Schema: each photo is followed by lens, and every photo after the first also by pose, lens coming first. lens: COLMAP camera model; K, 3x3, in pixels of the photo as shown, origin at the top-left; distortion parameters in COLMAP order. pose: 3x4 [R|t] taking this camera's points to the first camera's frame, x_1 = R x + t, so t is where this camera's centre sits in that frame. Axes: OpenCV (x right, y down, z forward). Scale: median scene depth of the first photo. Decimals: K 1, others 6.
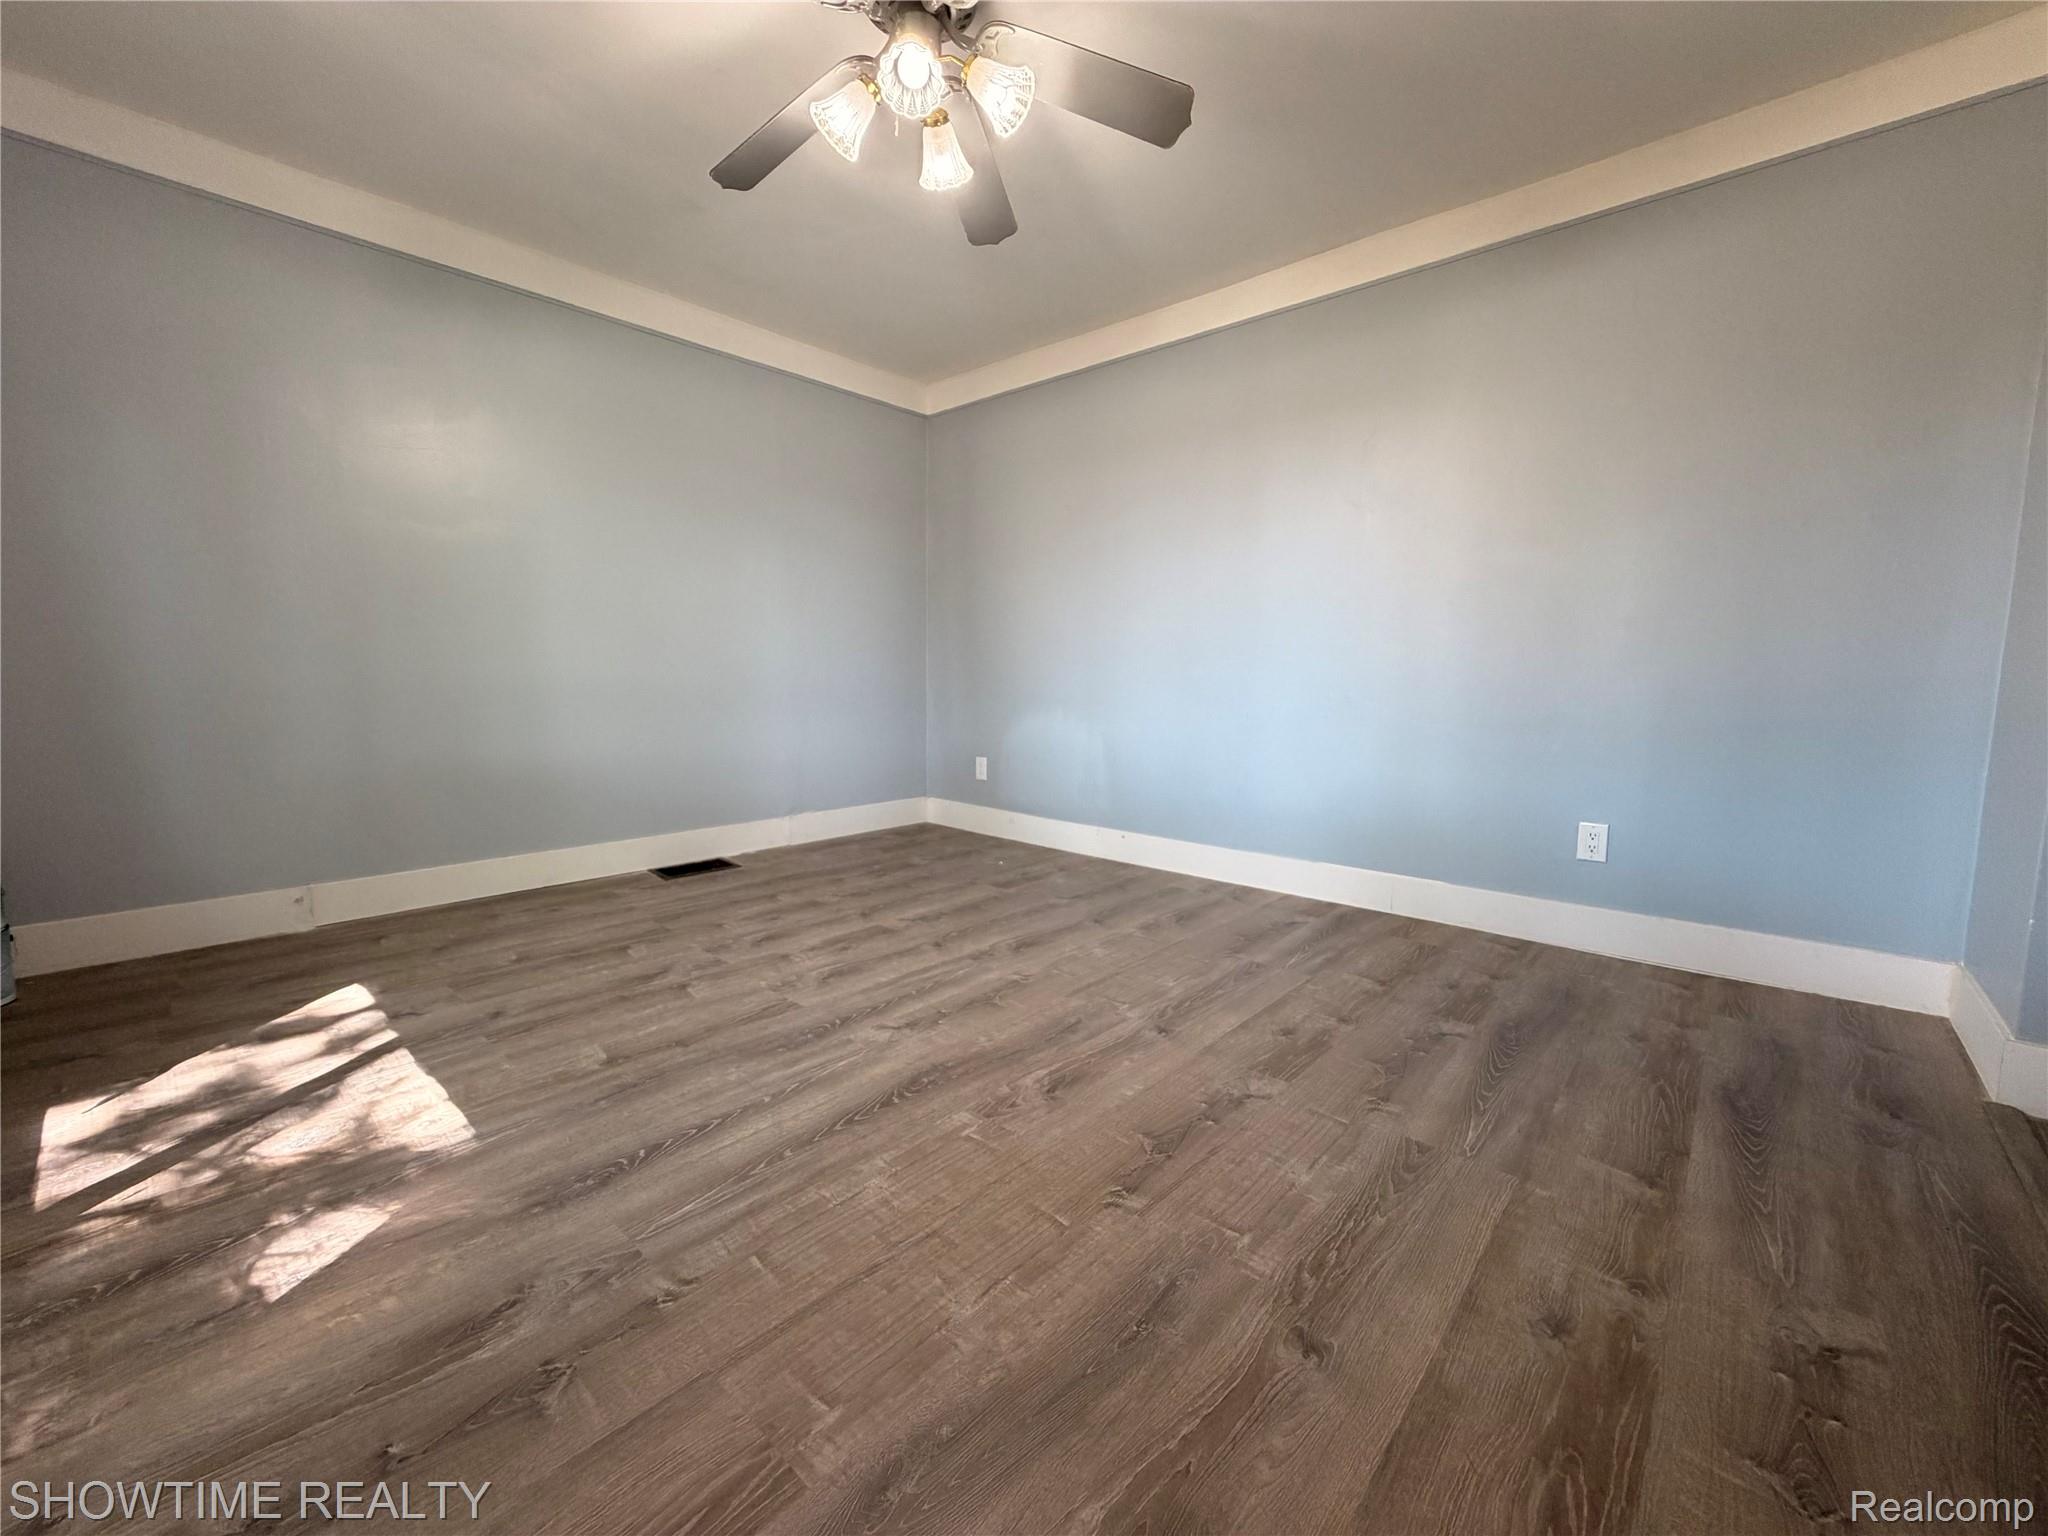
lens RADIAL K [[806.7, 0, 1020.0], [0, 806.7, 768.4], [0, 0, 1]] dist [-0.000525, 0.000403]
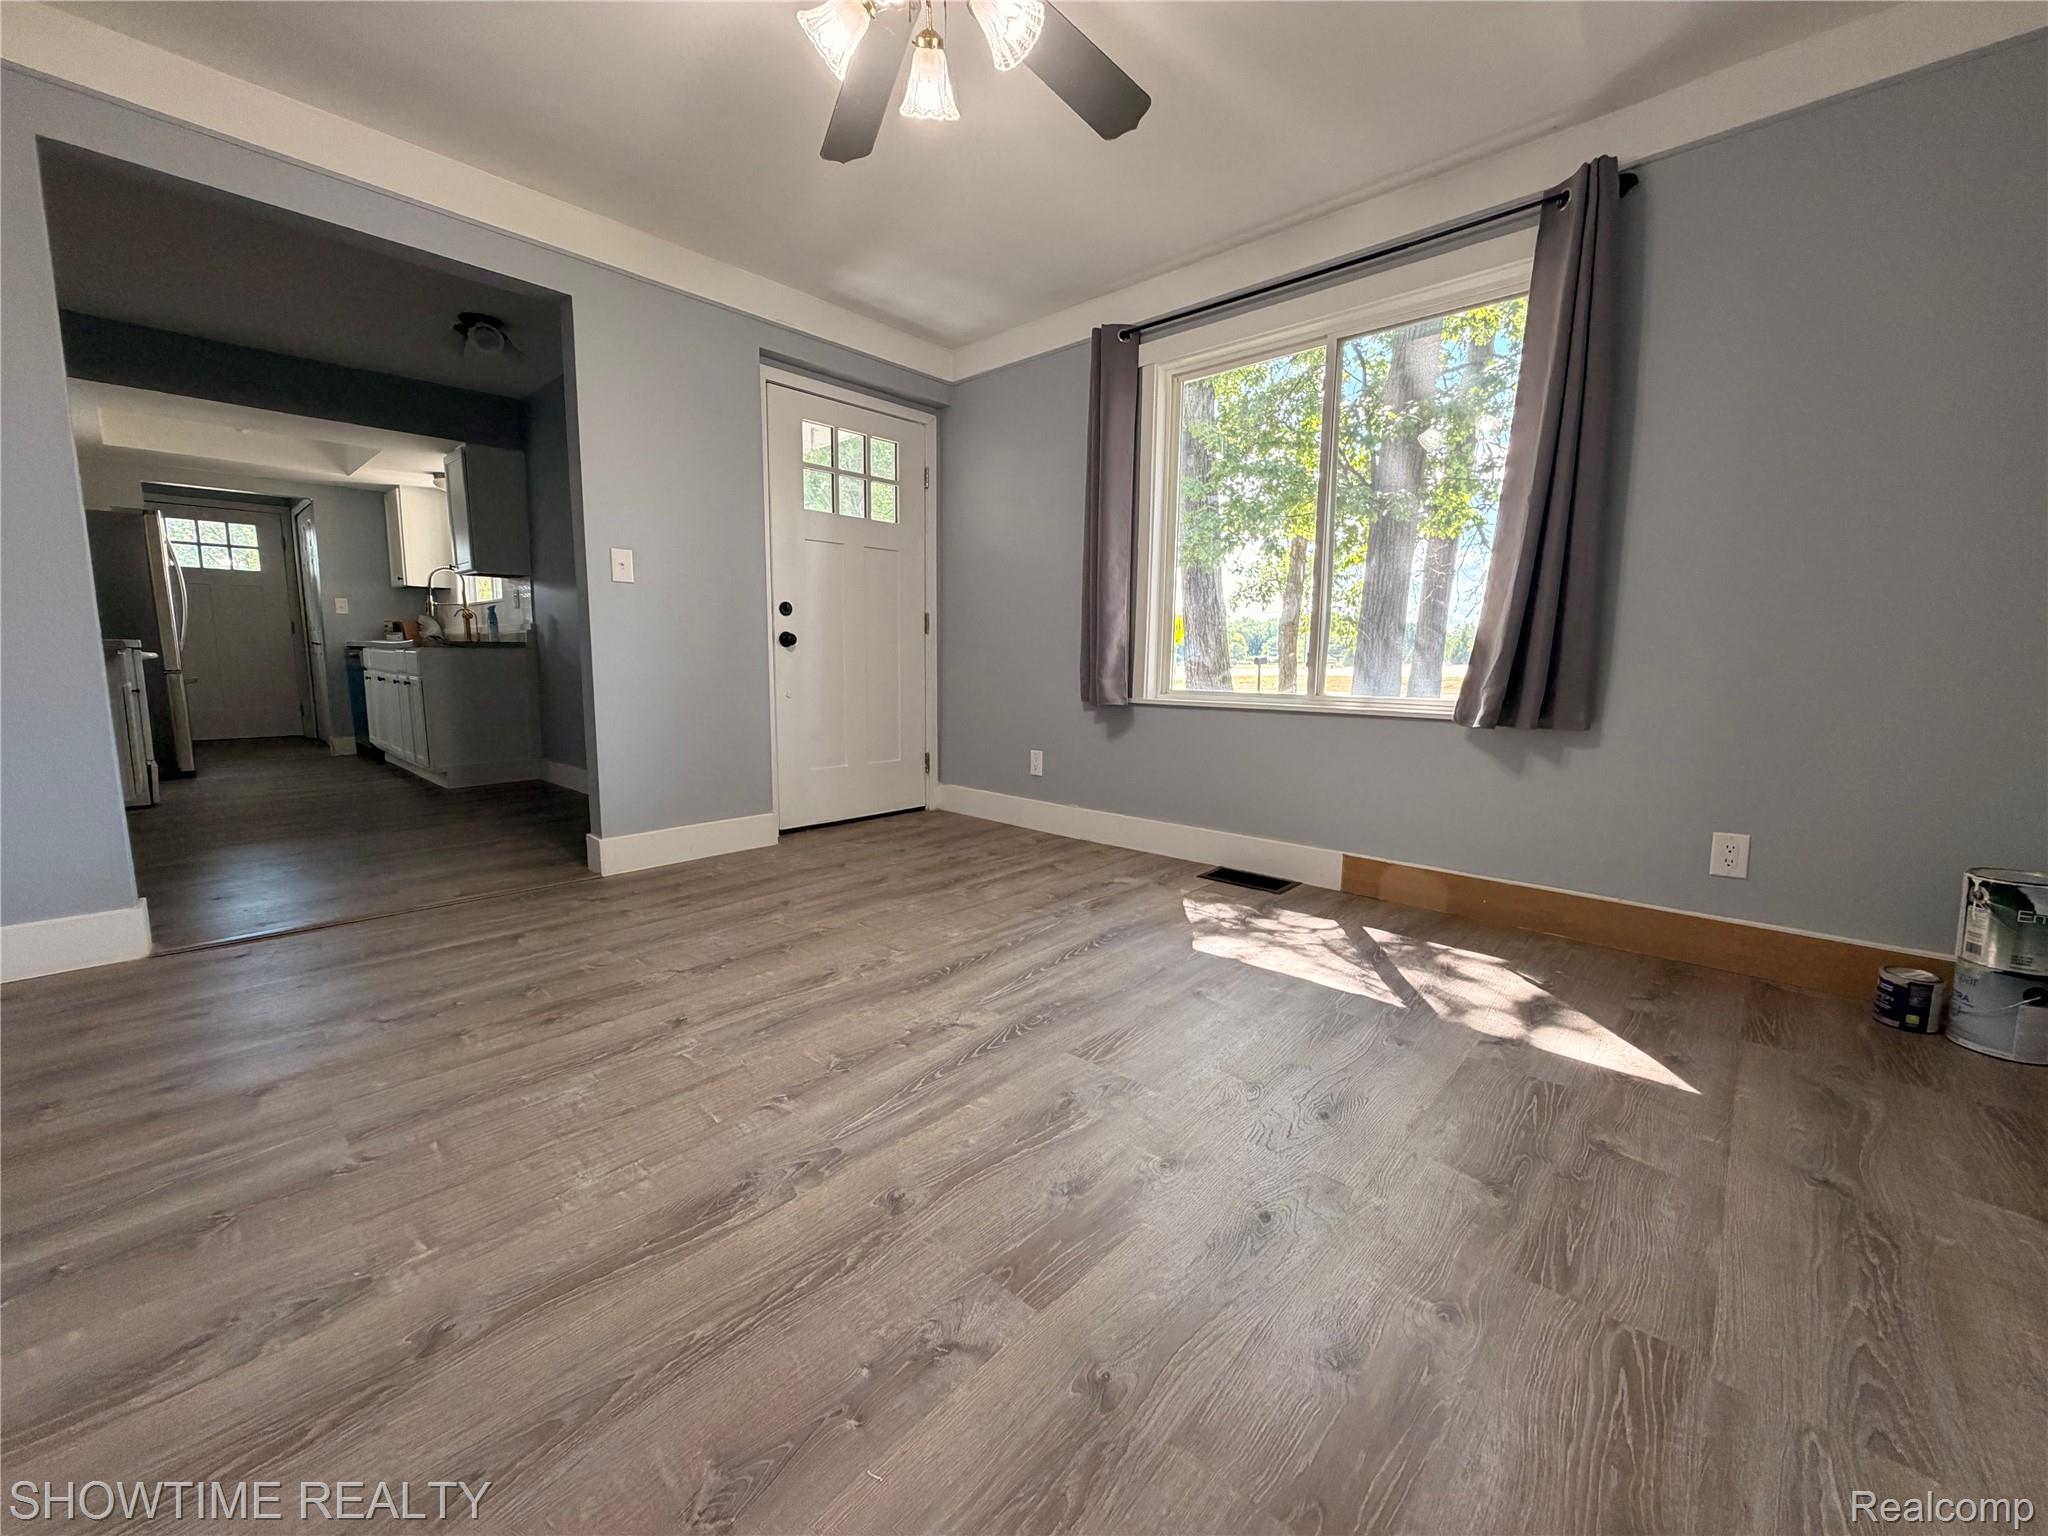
lens RADIAL K [[806.7, 0, 1028.0], [0, 806.7, 763.6], [0, 0, 1]] dist [-0.000525, 0.000403]
pose [[-0.999854, -0.017111, 0.000198, -0.256458], [-0.016547, 0.969737, 0.243589, -0.234836], [-0.004360, 0.243550, -0.969878, 2.029026]]
